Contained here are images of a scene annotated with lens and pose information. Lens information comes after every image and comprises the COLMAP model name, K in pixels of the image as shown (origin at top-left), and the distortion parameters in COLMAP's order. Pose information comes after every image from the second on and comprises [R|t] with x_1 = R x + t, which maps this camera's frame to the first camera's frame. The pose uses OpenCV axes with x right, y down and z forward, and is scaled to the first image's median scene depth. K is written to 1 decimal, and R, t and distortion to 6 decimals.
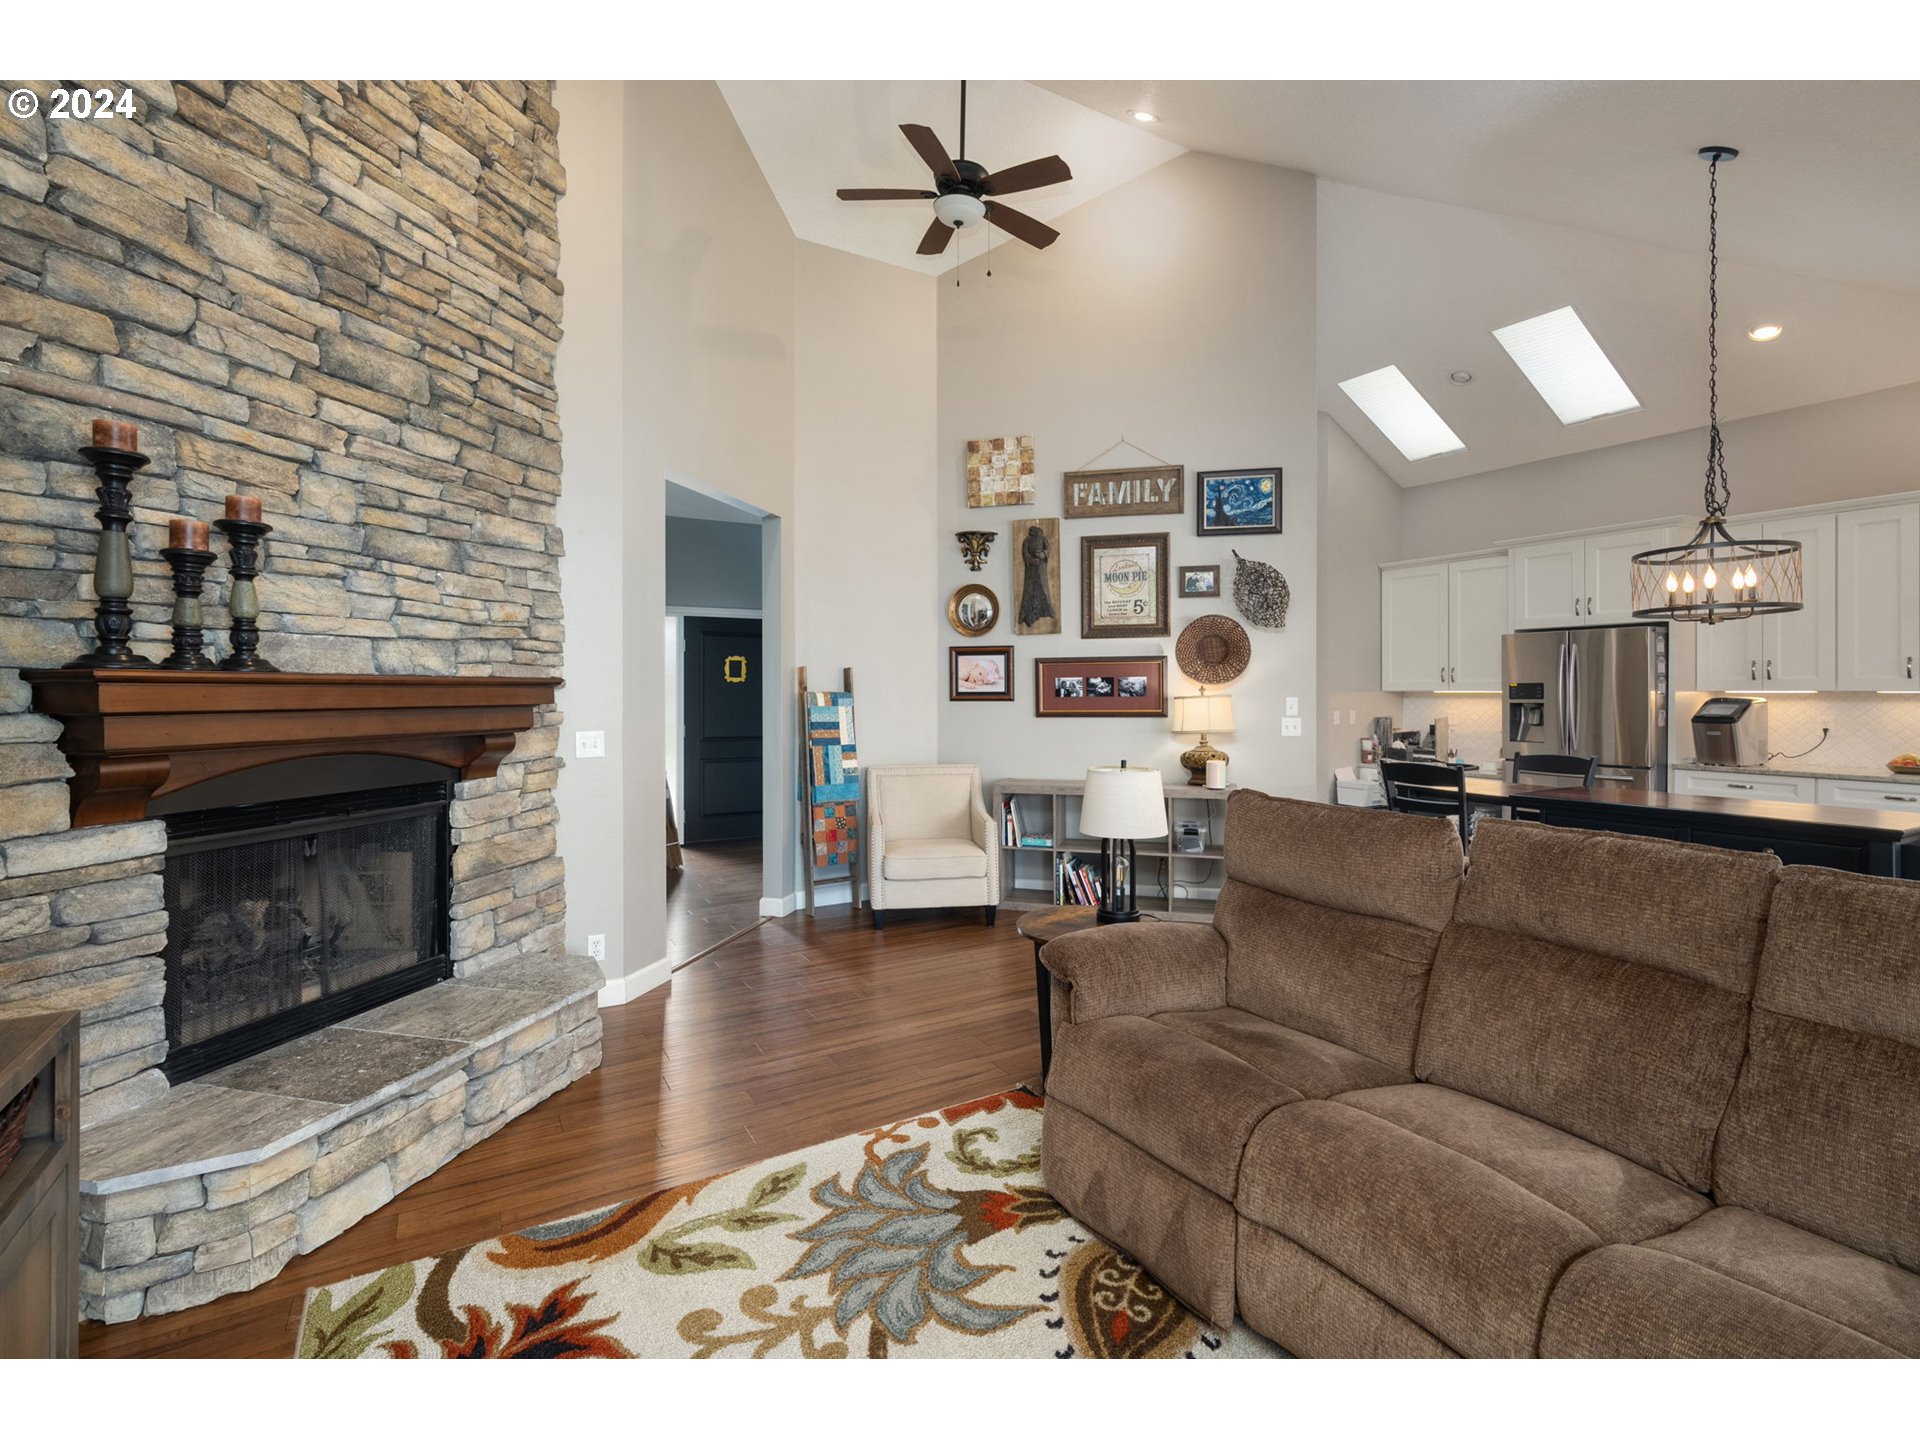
lens RADIAL K [[850.1, 0, 987.7], [0, 850.1, 685.5], [0, 0, 1]] dist [0.001700, 0.000127]
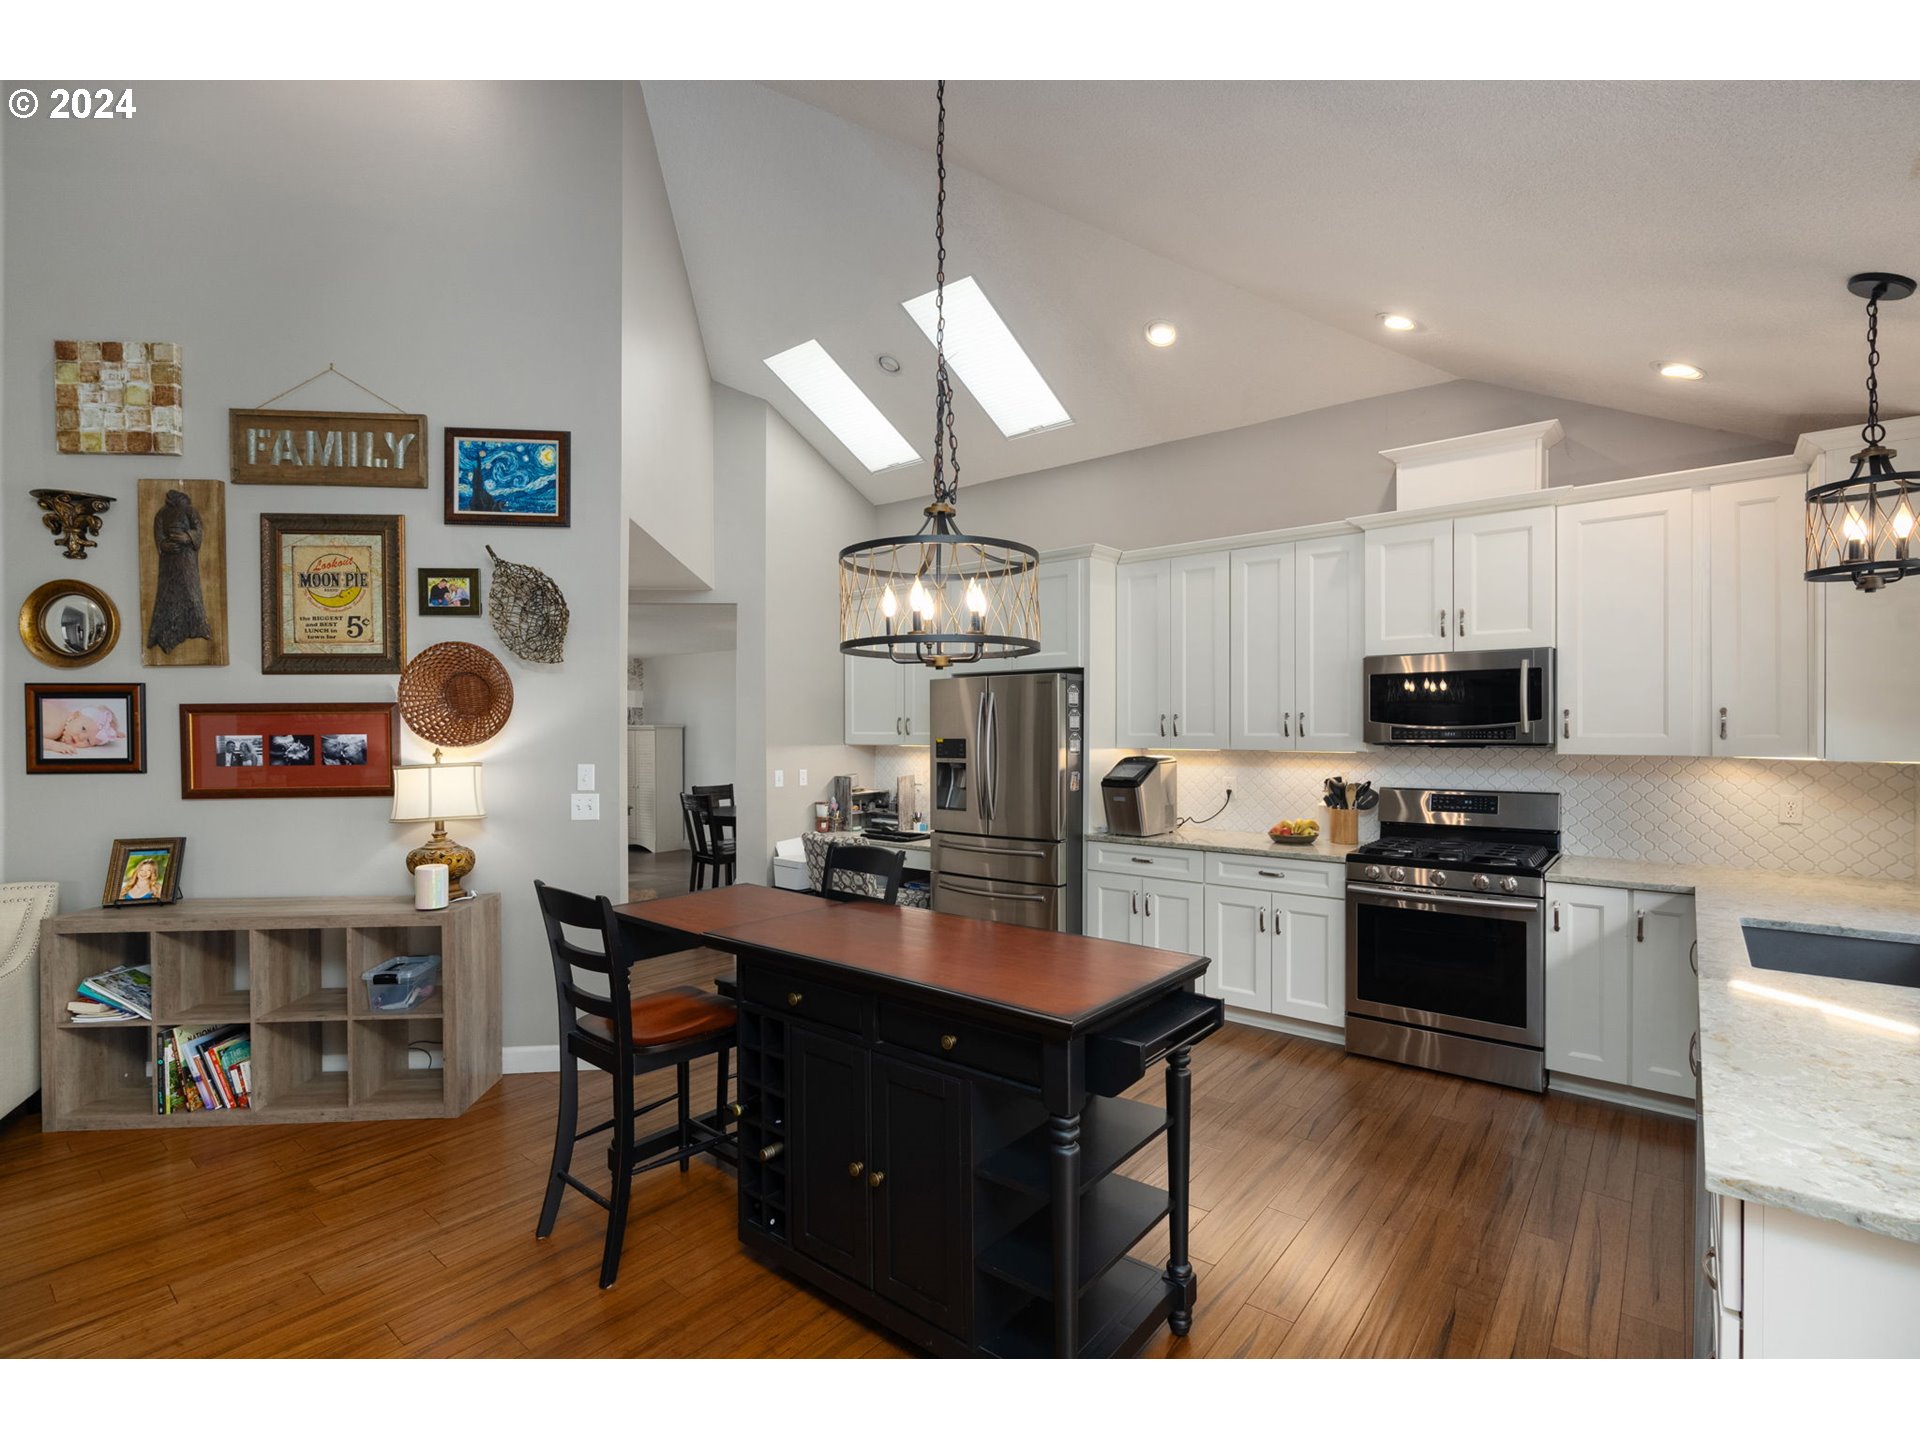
lens RADIAL K [[850.1, 0, 960.9], [0, 850.1, 728.4], [0, 0, 1]] dist [0.001700, 0.000127]
pose [[0.943222, -0.000606, 0.332163, 0.407121], [-0.000437, 0.999995, 0.003064, -0.017384], [-0.332163, -0.003035, 0.943217, 0.236796]]
